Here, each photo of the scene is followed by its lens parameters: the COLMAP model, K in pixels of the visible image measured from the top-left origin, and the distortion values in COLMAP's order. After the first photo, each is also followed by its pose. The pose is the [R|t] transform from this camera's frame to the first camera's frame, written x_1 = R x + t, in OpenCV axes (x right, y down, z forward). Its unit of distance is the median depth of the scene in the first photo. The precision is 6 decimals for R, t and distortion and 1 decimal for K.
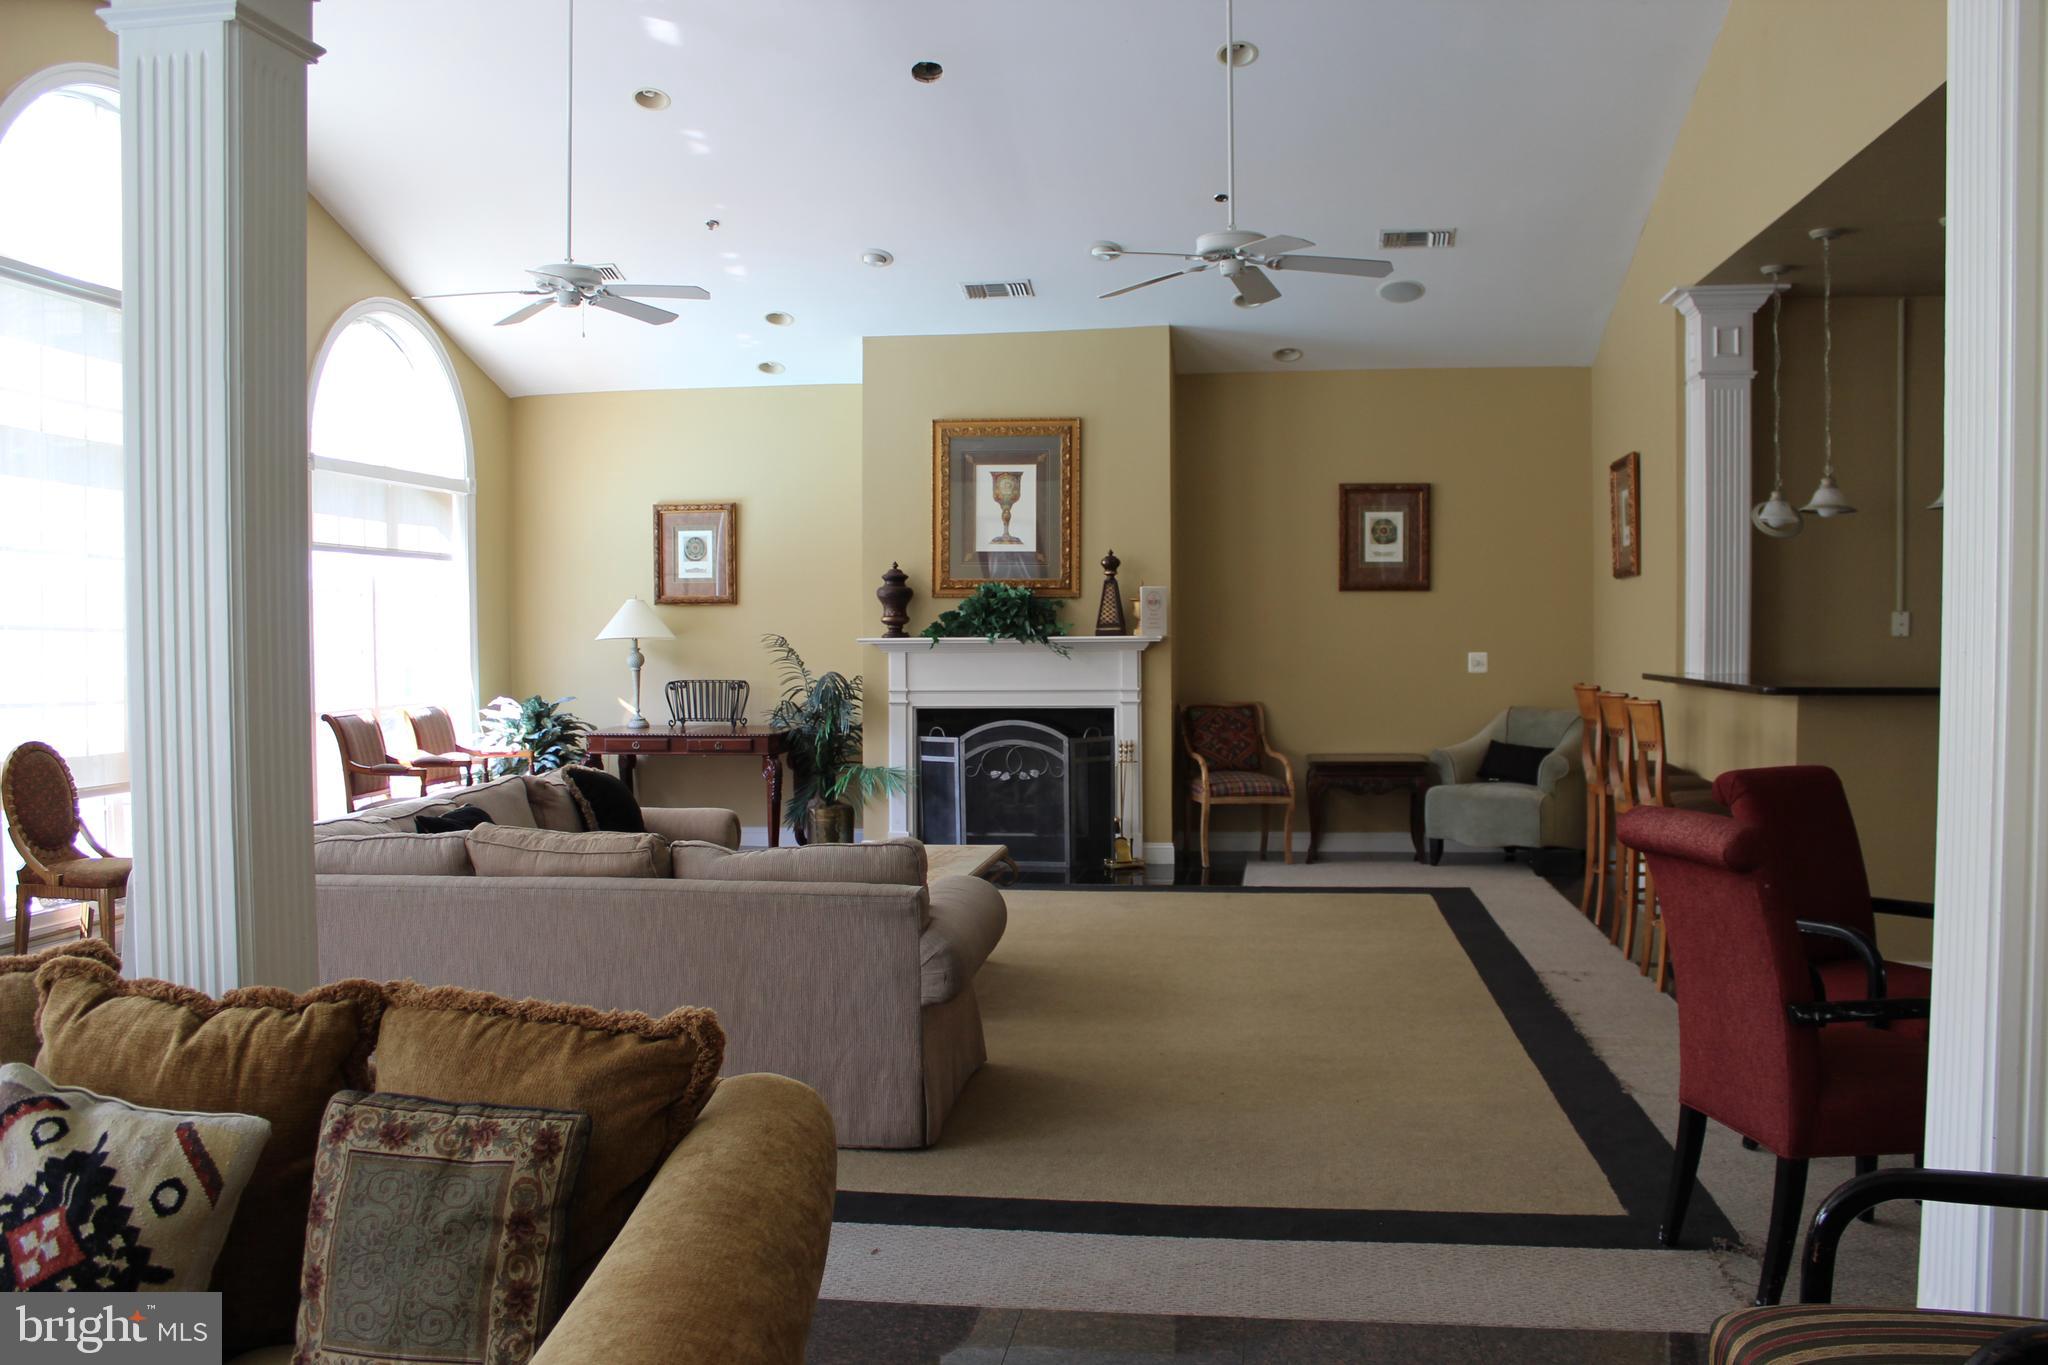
lens RADIAL K [[1731.3, 0, 1049.4], [0, 1731.3, 684.6], [0, 0, 1]] dist [-0.163256, 0.163142]
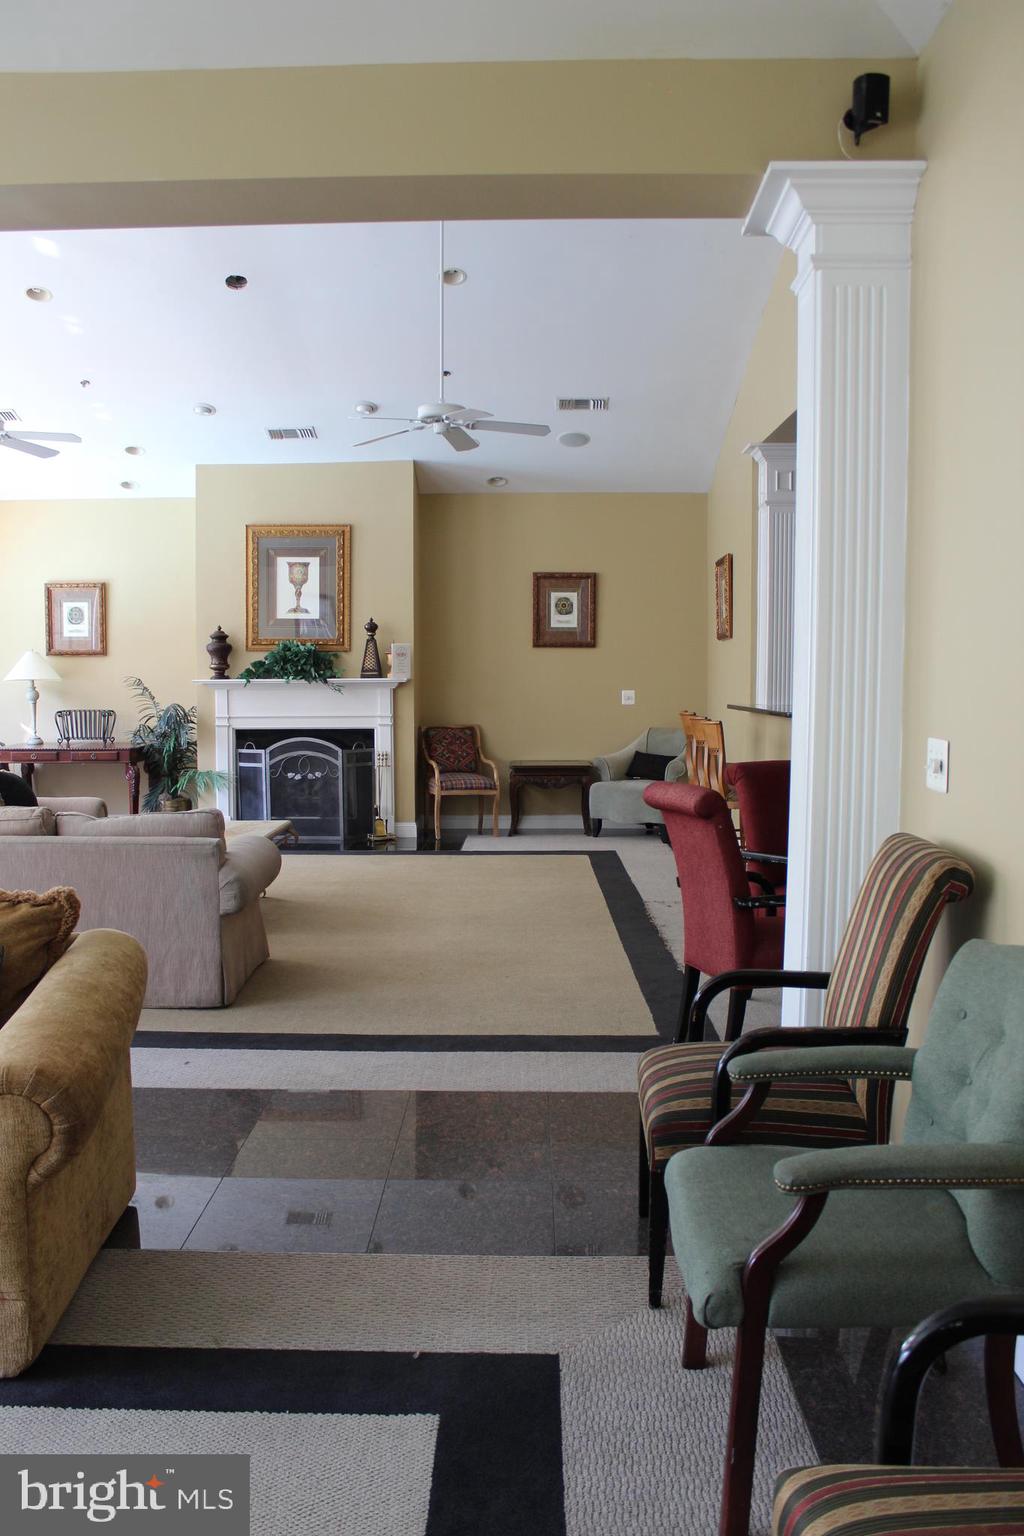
lens RADIAL K [[1298.4, 0, 510.1], [0, 1298.4, 785.1], [0, 0, 1]] dist [-0.163256, 0.163142]
pose [[0.992820, -0.005127, 0.119508, 0.020635], [-0.001198, 0.998605, 0.052795, 0.003356], [-0.119612, -0.052560, 0.991429, -0.077082]]
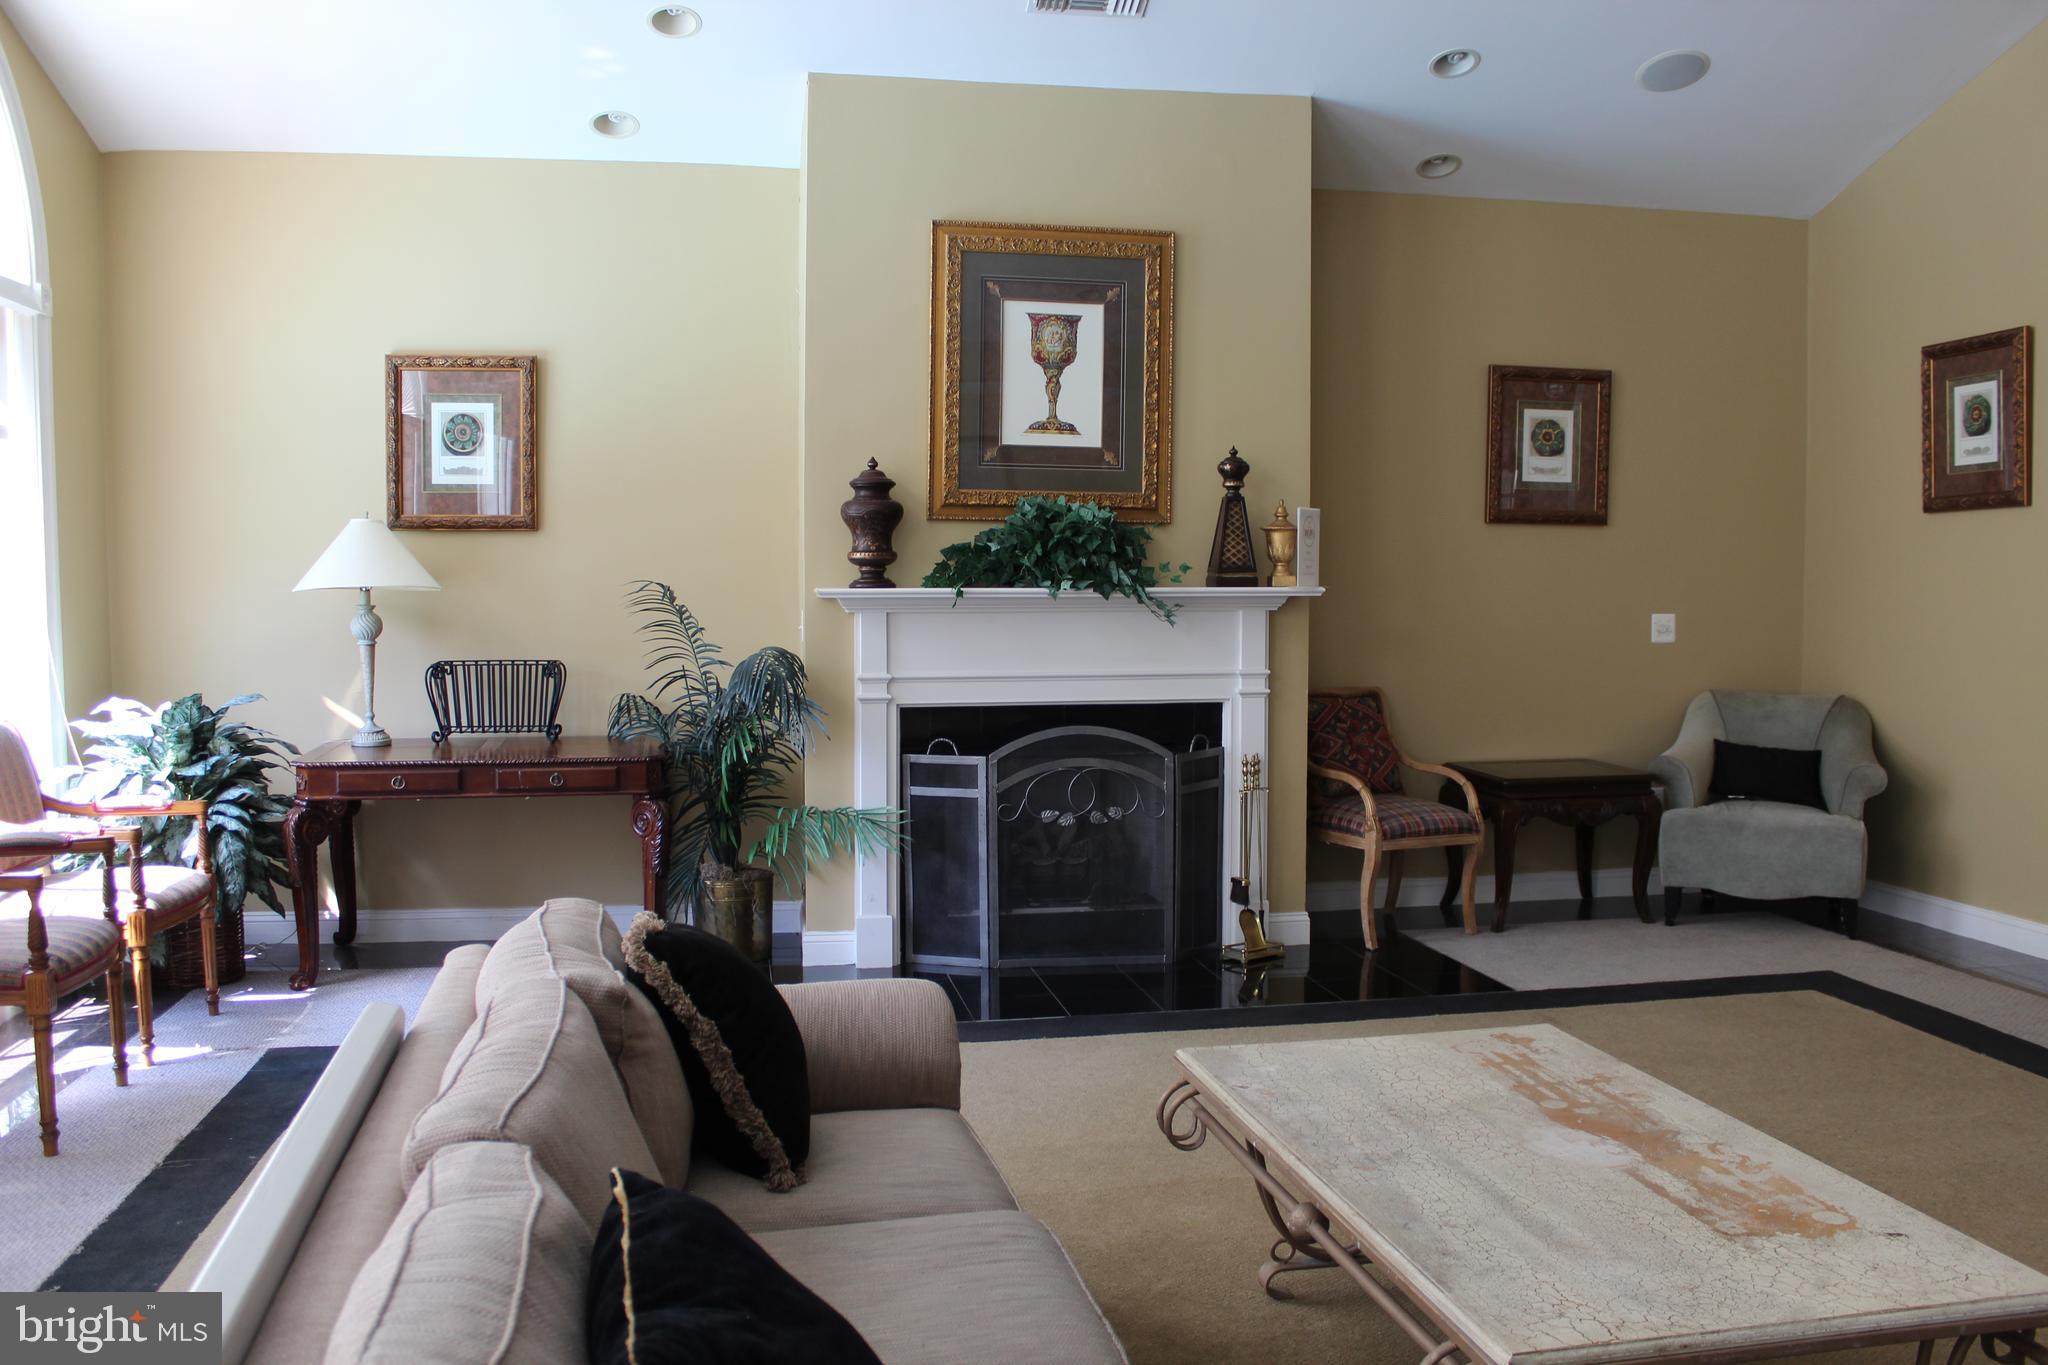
lens RADIAL K [[1731.3, 0, 1049.4], [0, 1731.3, 684.6], [0, 0, 1]] dist [-0.163256, 0.163142]
pose [[0.947141, -0.012752, 0.320564, -0.221653], [0.004483, 0.999638, 0.026521, -0.009691], [-0.320786, -0.023682, 0.946856, 0.429379]]
